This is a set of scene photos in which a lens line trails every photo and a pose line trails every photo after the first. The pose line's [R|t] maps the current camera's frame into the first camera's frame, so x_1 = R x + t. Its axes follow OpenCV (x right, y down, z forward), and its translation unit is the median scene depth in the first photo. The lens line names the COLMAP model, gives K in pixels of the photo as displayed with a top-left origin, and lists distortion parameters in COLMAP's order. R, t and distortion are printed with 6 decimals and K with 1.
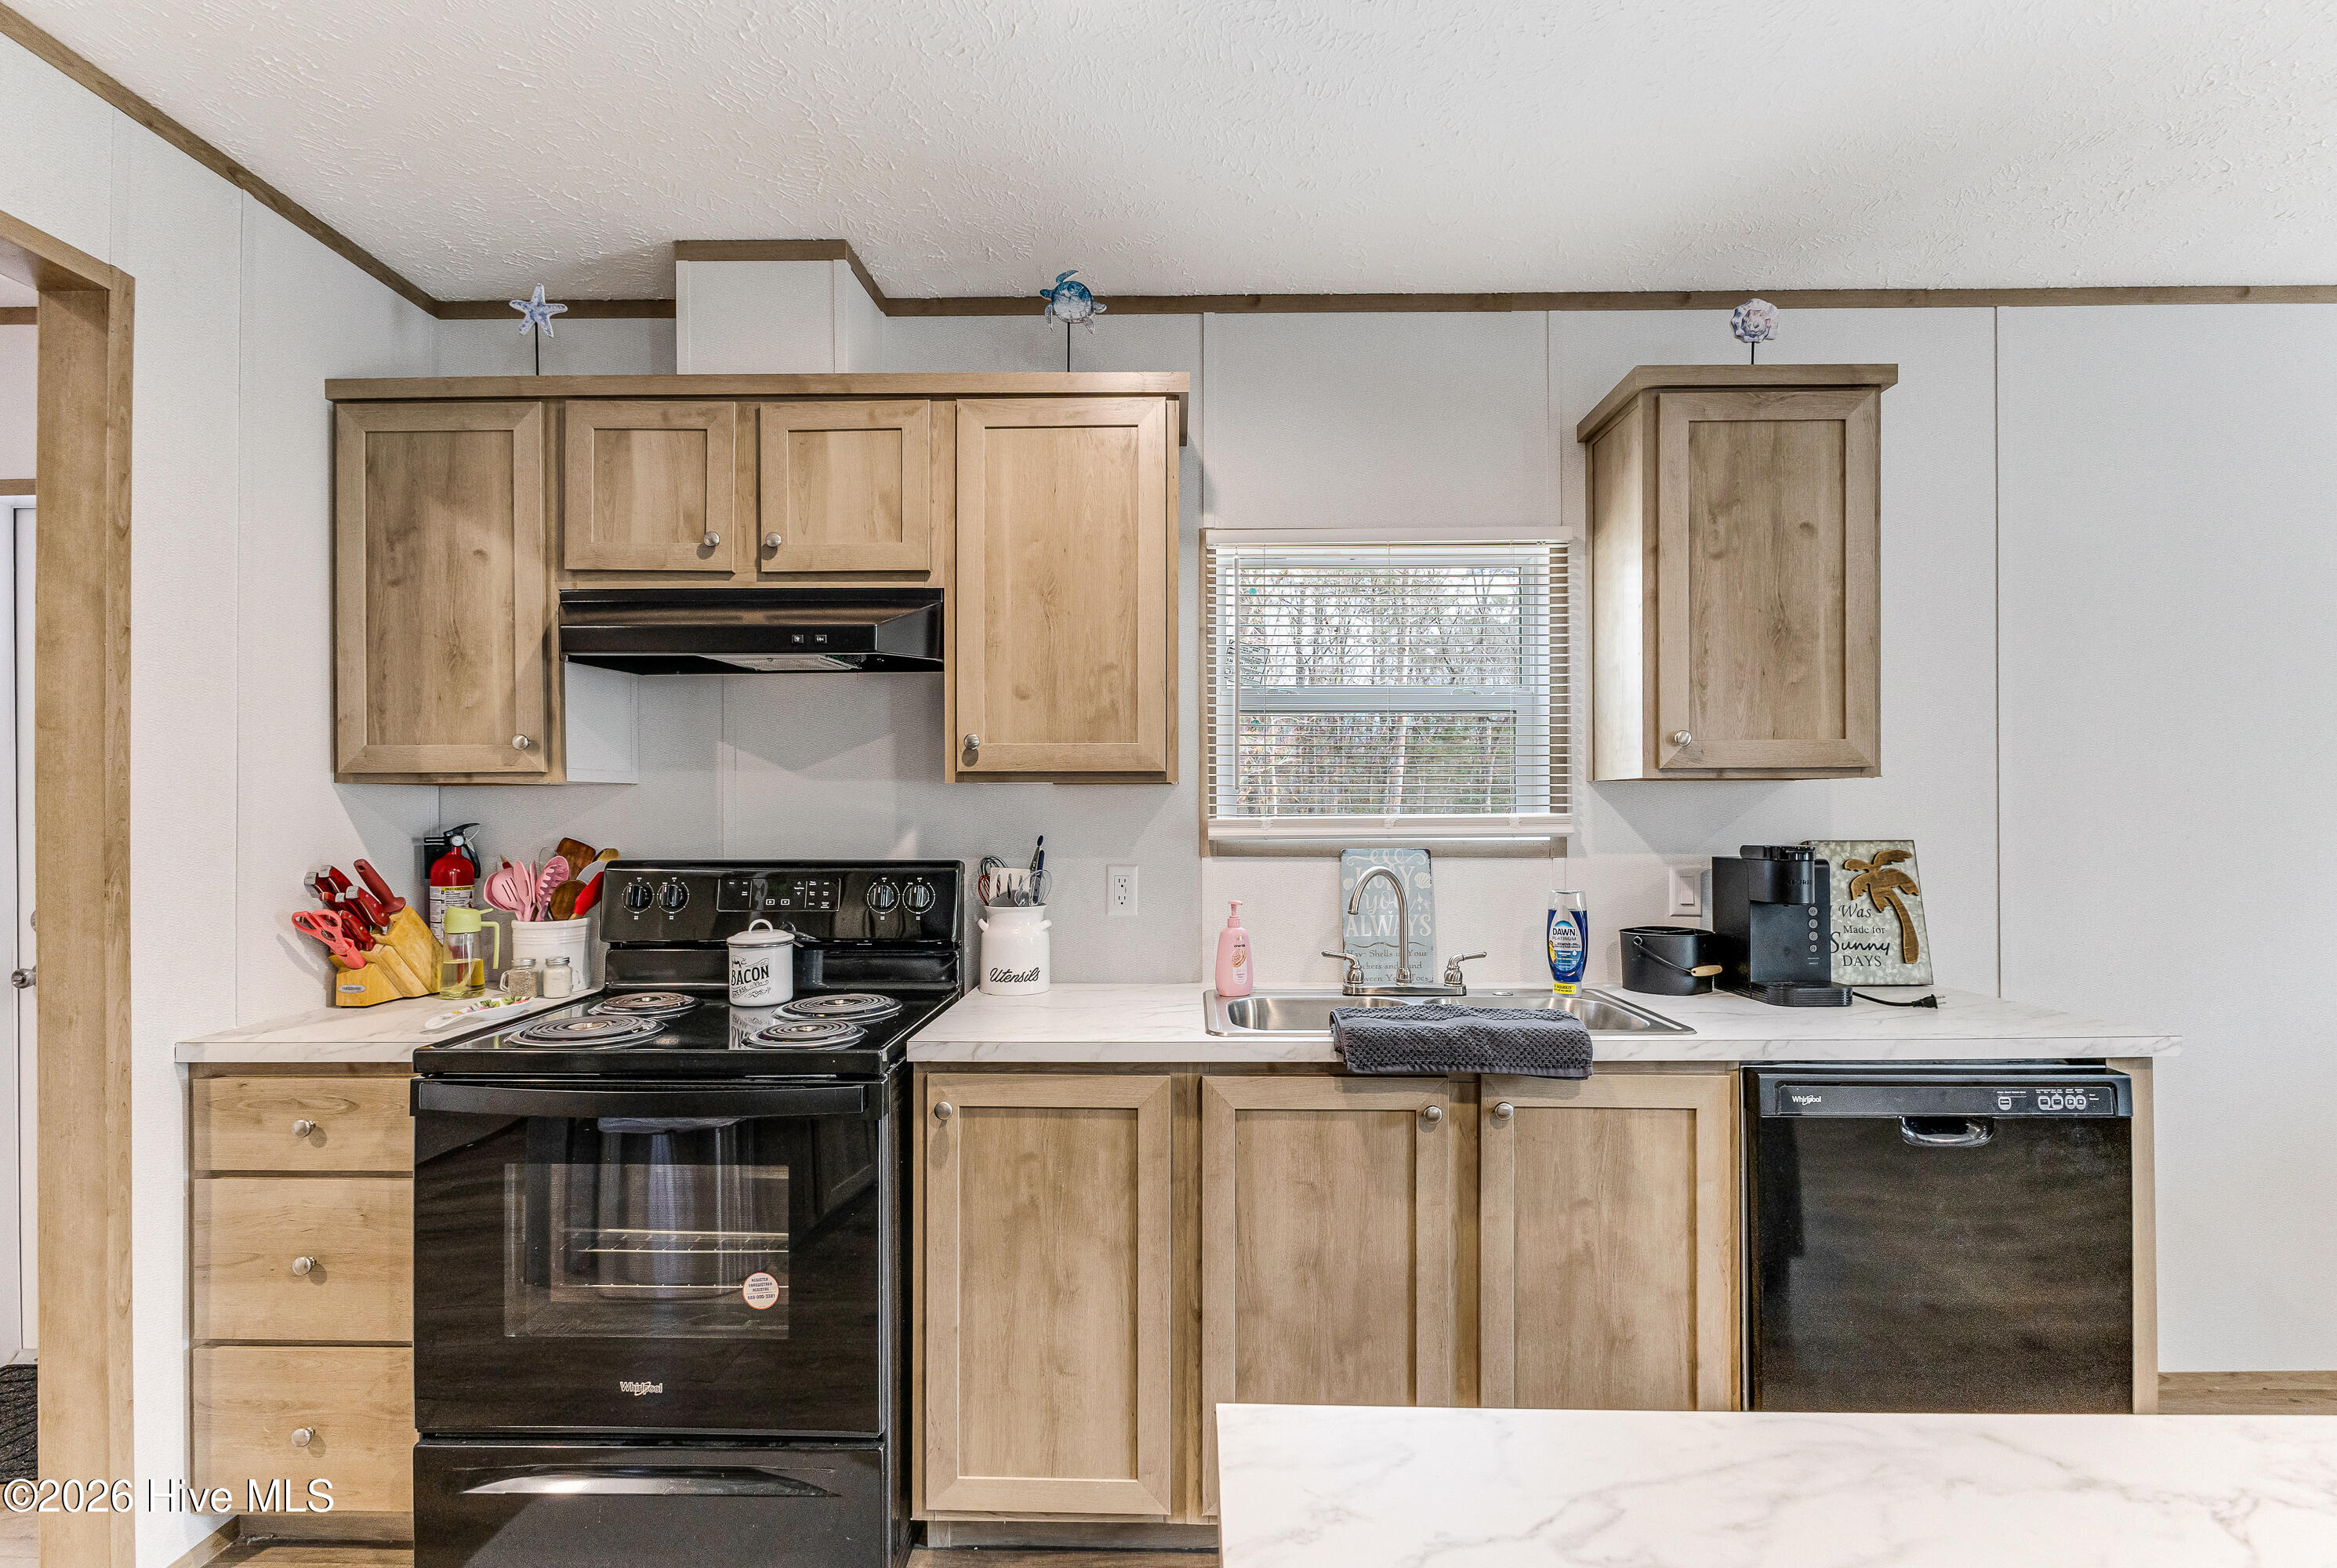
lens RADIAL K [[1074.7, 0, 1171.9], [0, 1074.7, 806.1], [0, 0, 1]] dist [-0.003081, -0.000295]
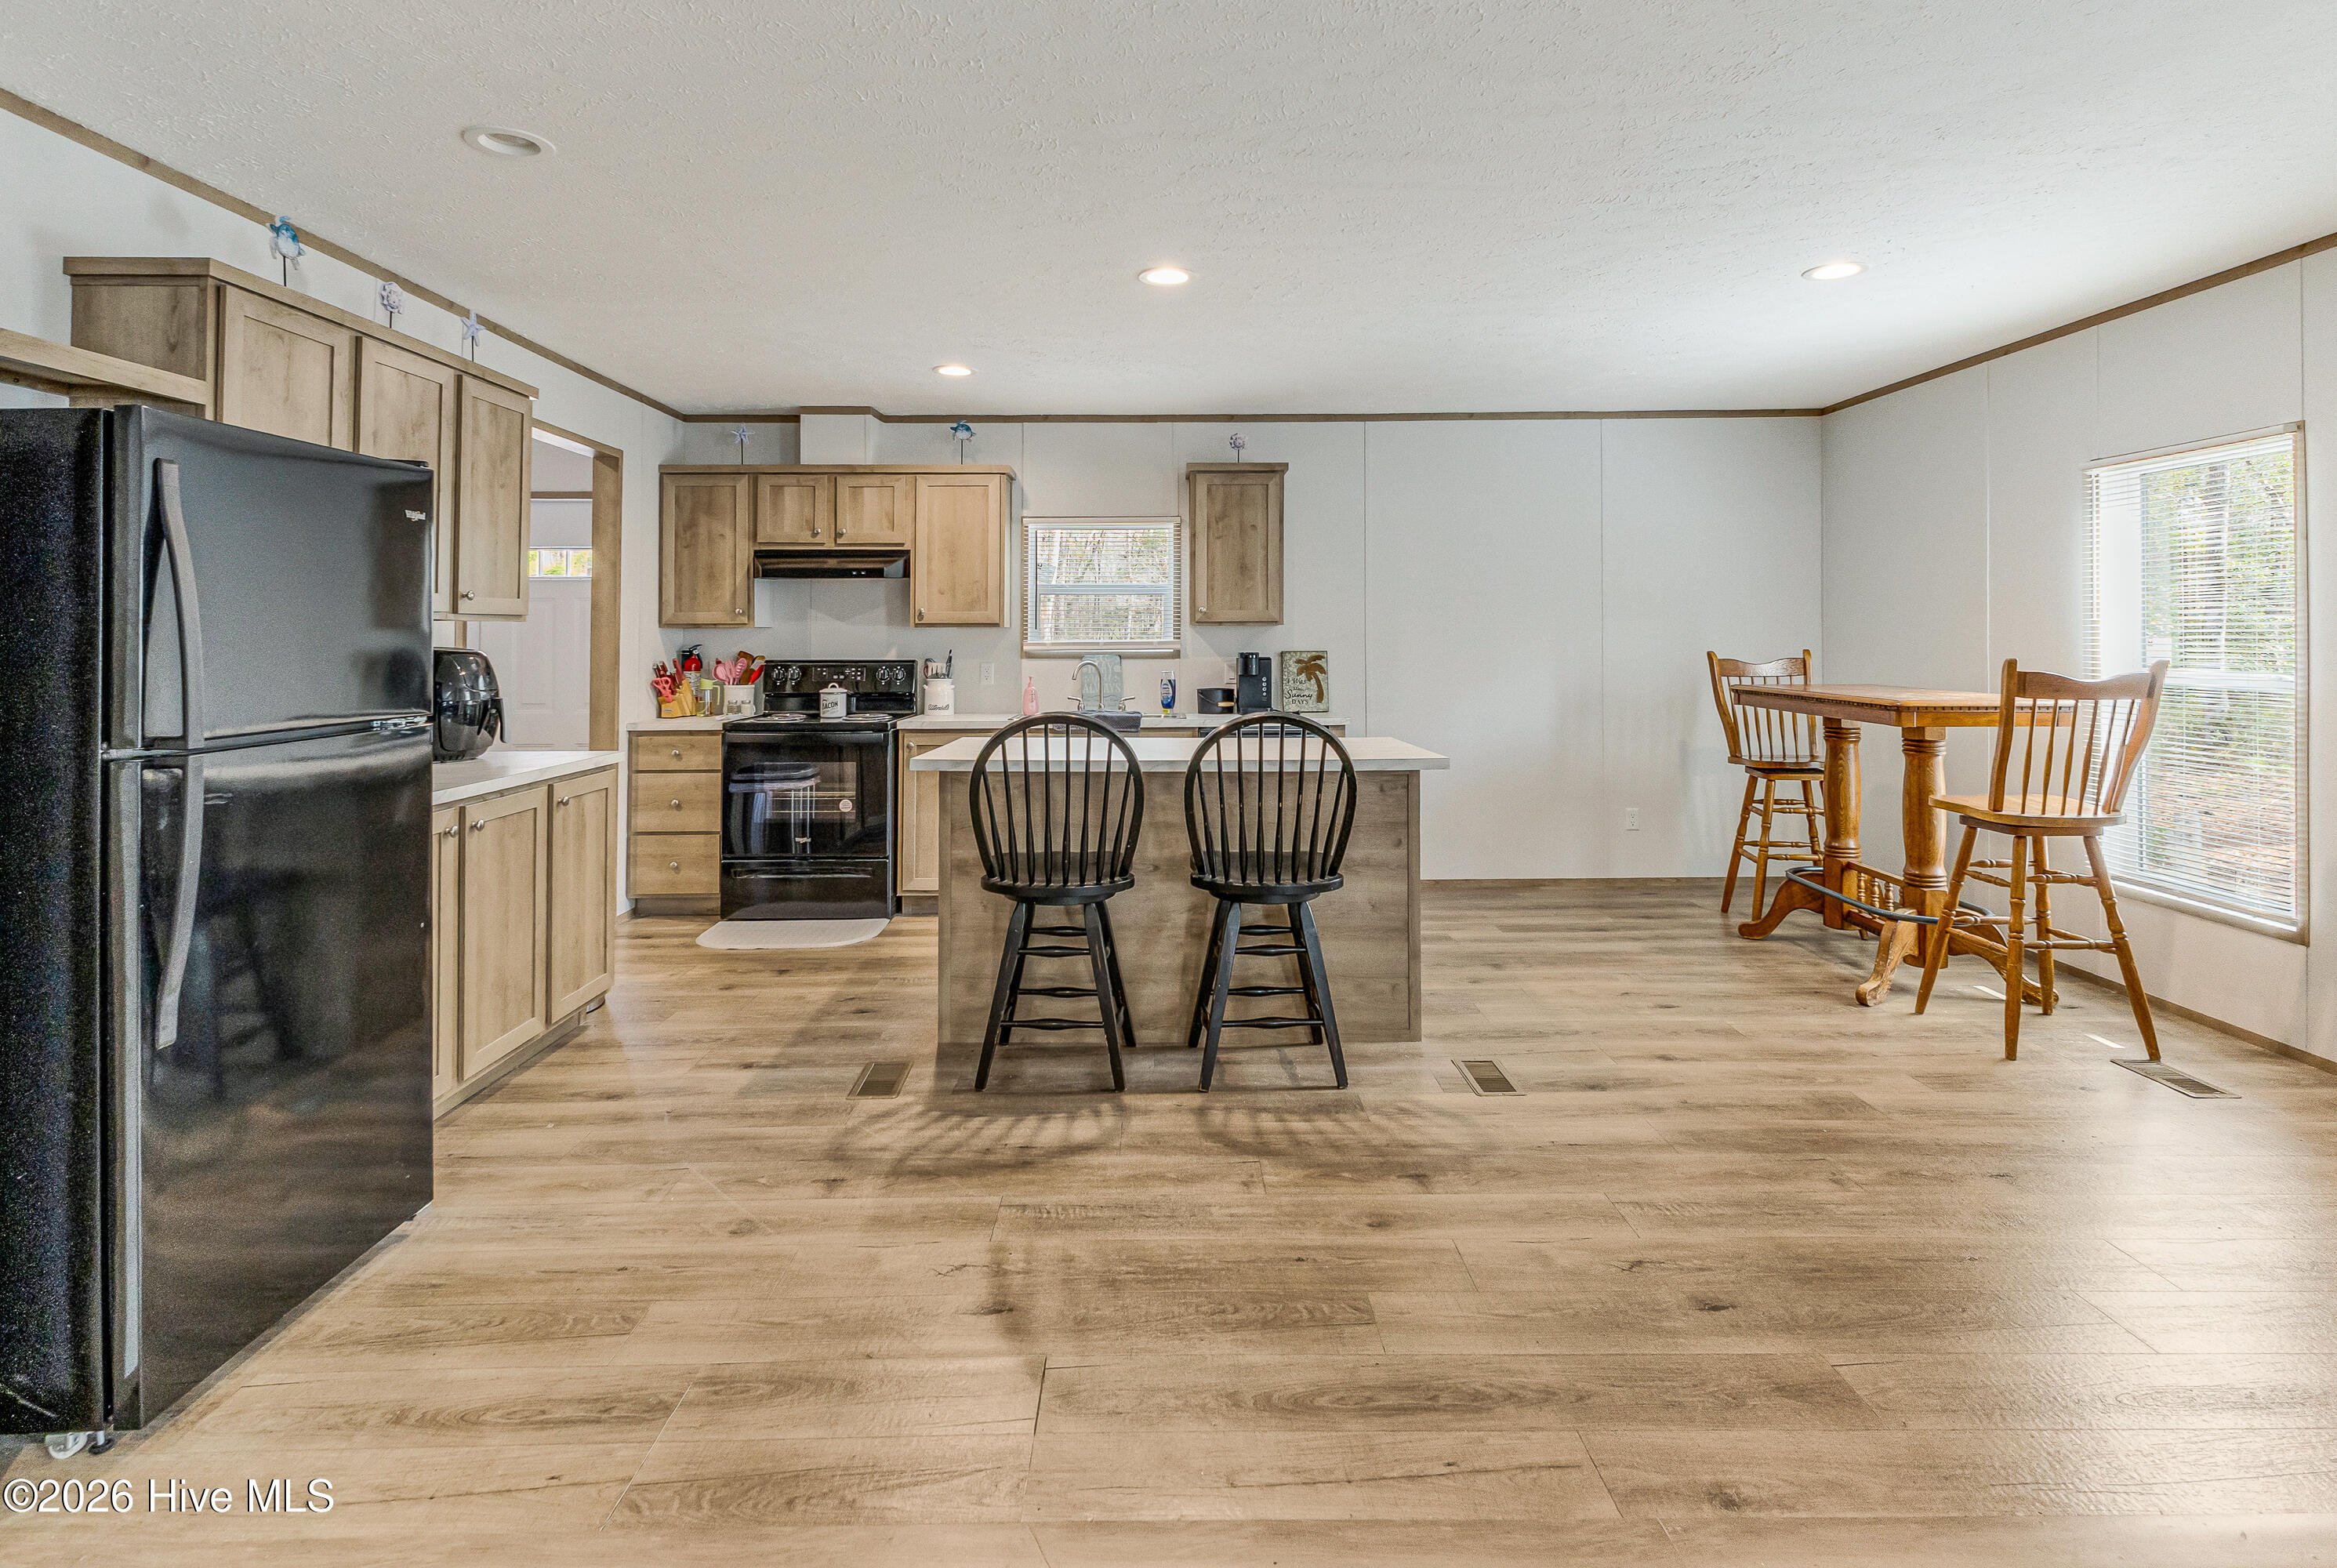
lens RADIAL K [[1235.6, 0, 1199.0], [0, 1235.6, 603.7], [0, 0, 1]] dist [0.017864, 0.000211]
pose [[0.999167, 0.000391, 0.040802, 0.342146], [0.000671, 0.999661, -0.026011, -0.001466], [-0.040799, 0.026016, 0.998829, -1.901997]]
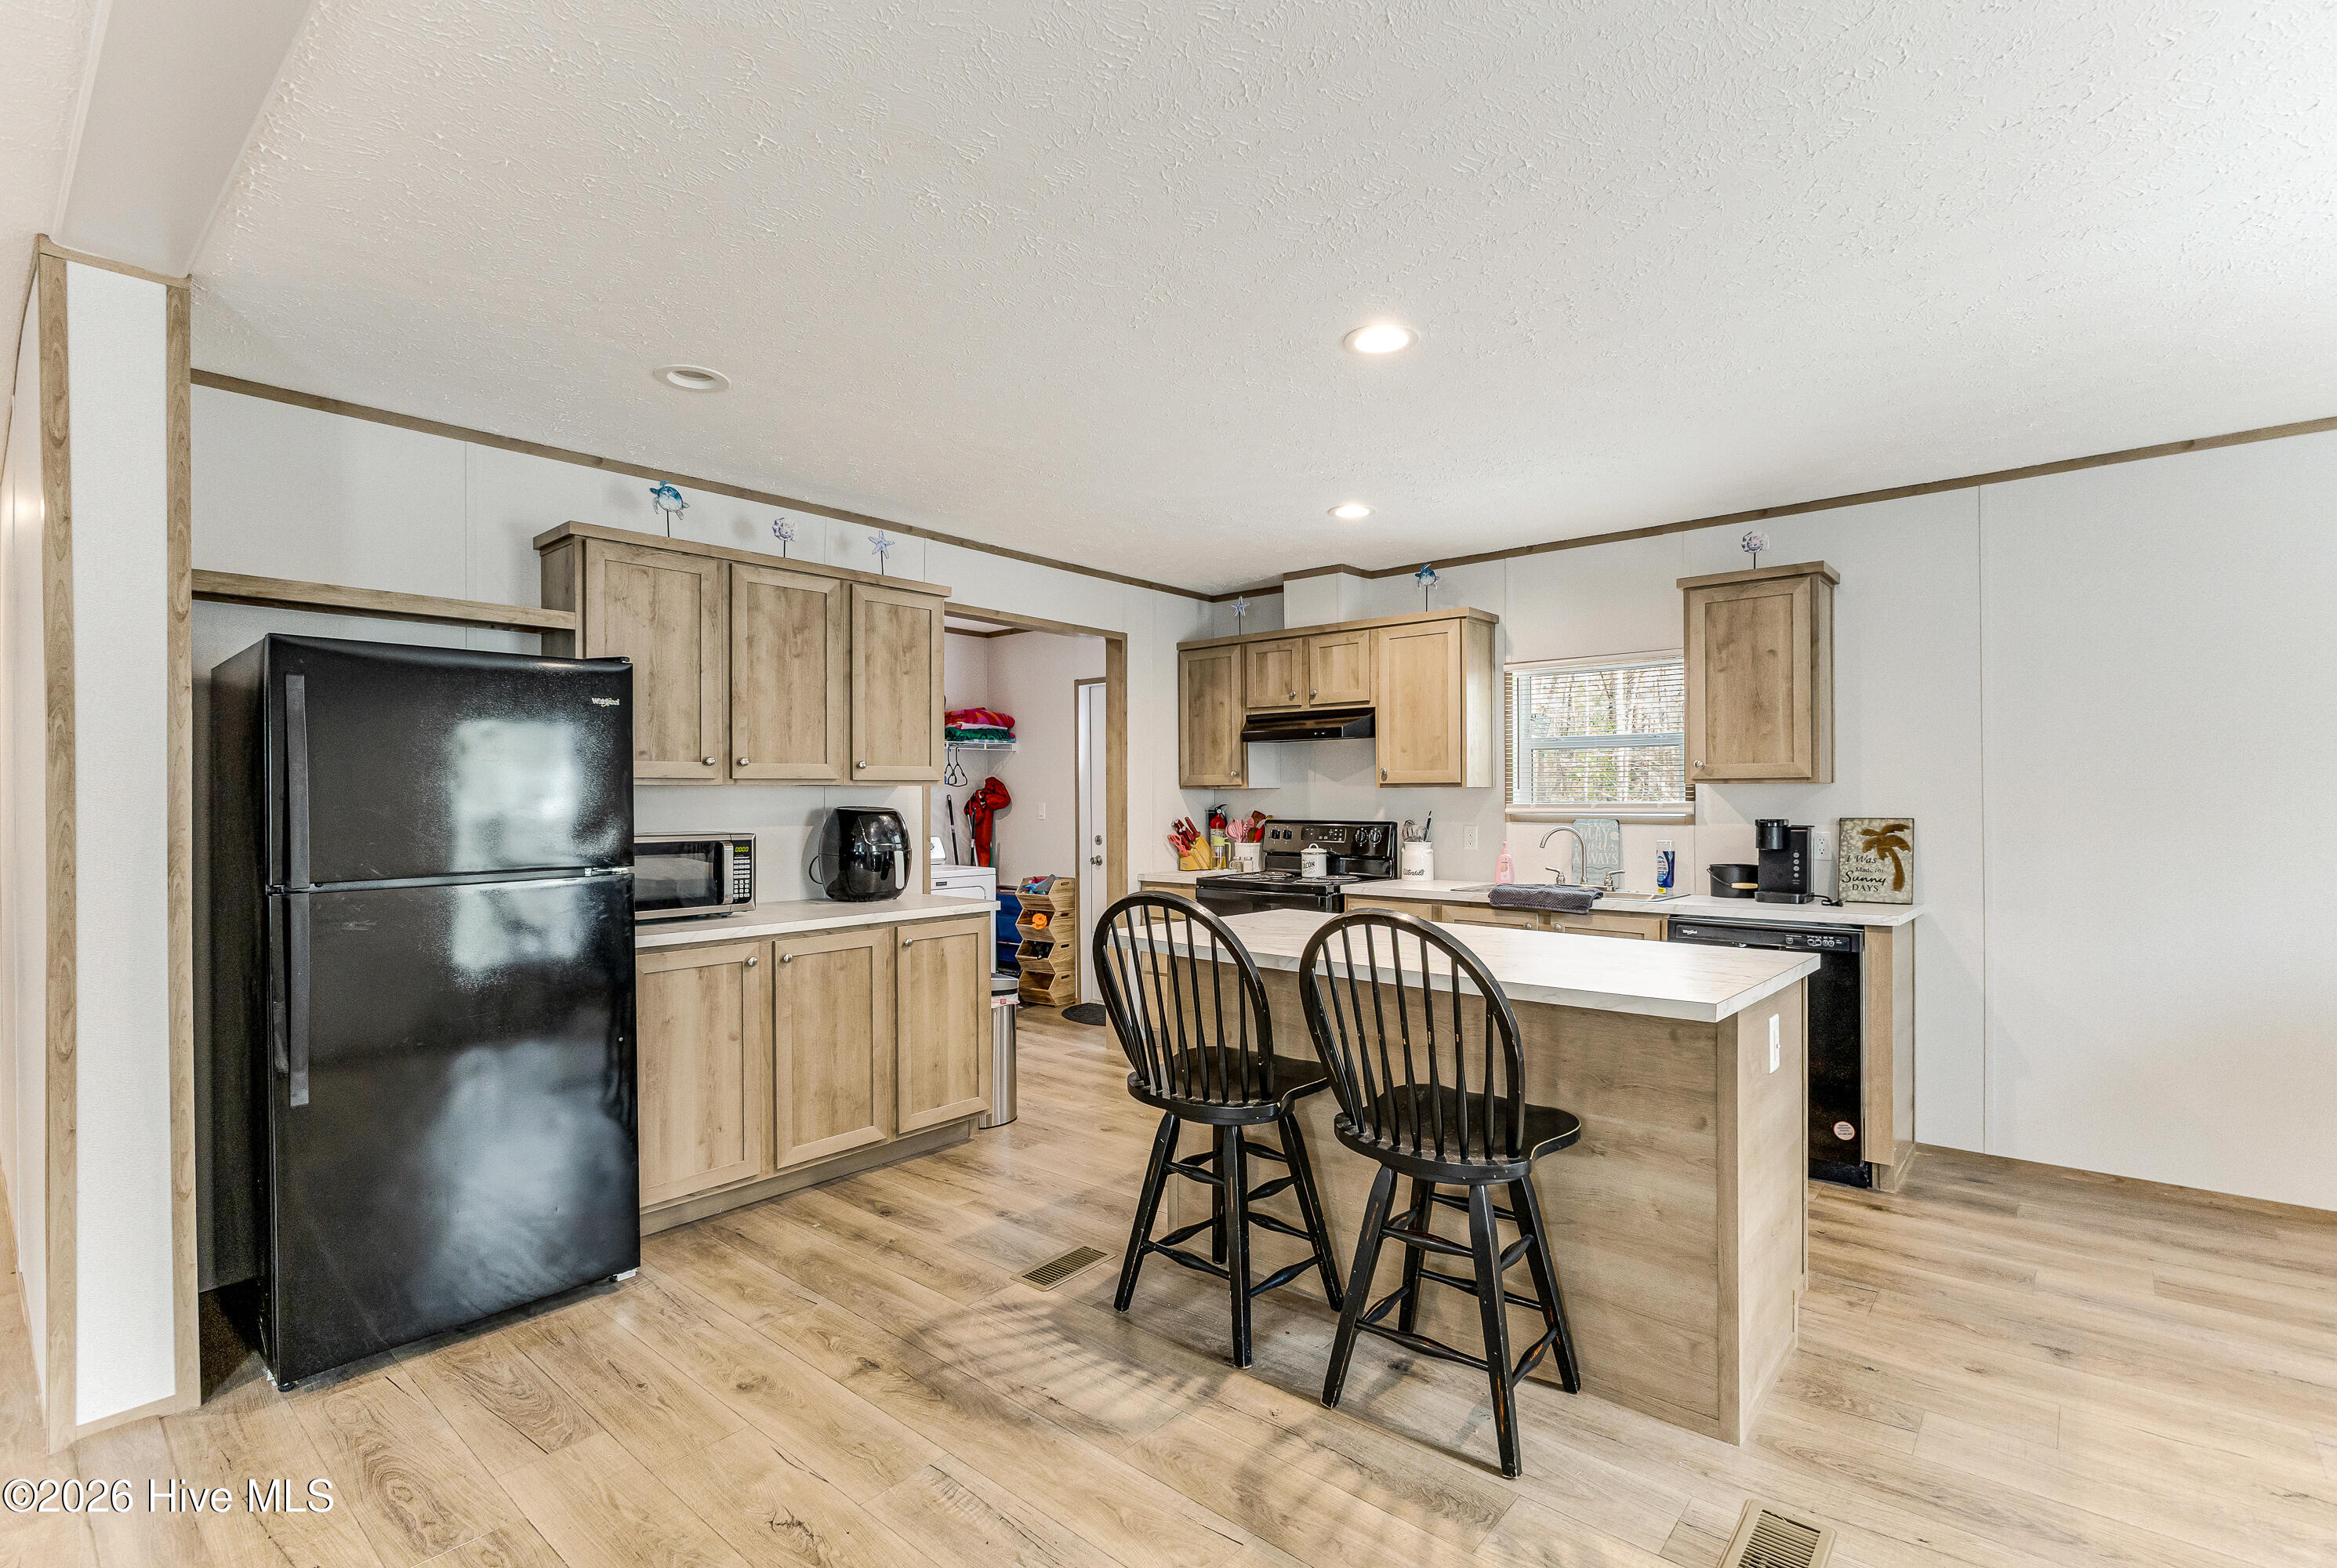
lens RADIAL K [[1103.3, 0, 1176.6], [0, 1103.3, 773.5], [0, 0, 1]] dist [-0.002902, -0.000250]
pose [[0.766257, -0.013346, -0.642395, 1.032630], [0.002285, 0.999835, -0.018047, -0.010411], [0.642530, 0.012360, 0.766161, -1.175459]]
